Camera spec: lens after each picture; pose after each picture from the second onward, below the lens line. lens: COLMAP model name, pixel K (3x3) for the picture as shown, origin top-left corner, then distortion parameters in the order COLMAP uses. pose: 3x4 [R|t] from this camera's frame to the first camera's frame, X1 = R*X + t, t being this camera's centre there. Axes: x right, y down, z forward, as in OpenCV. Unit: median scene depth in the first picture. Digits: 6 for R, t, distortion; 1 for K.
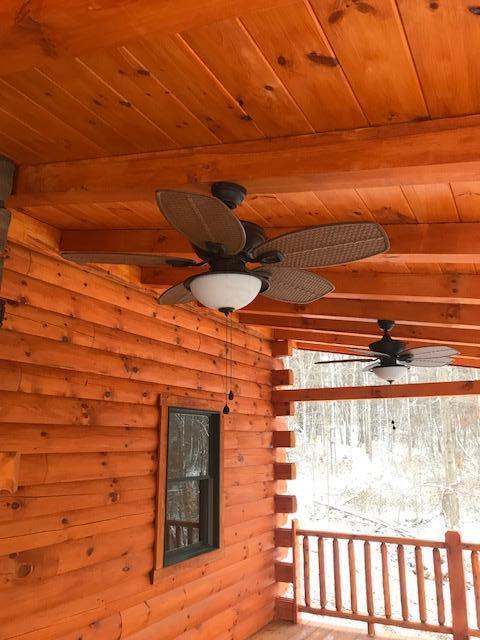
lens RADIAL K [[522.1, 0, 239.0], [0, 522.1, 316.2], [0, 0, 1]] dist [0.040448, -0.036430]
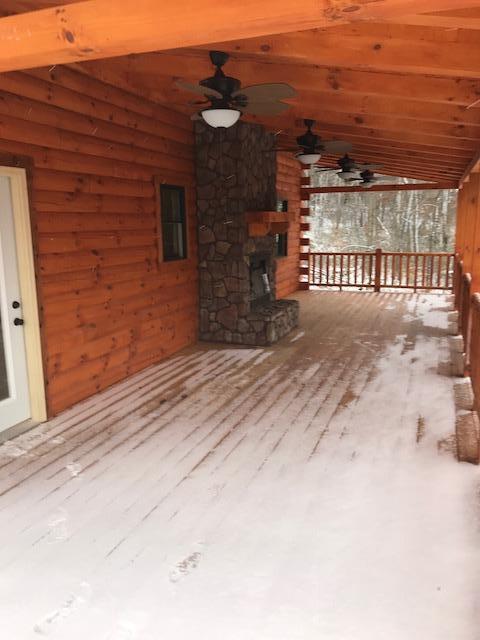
lens RADIAL K [[522.1, 0, 244.3], [0, 522.1, 318.9], [0, 0, 1]] dist [0.040448, -0.036430]
pose [[0.989502, -0.030843, 0.141188, -0.504876], [-0.029856, 0.912258, 0.408527, -0.238092], [-0.141400, -0.408454, 0.901760, -1.101566]]
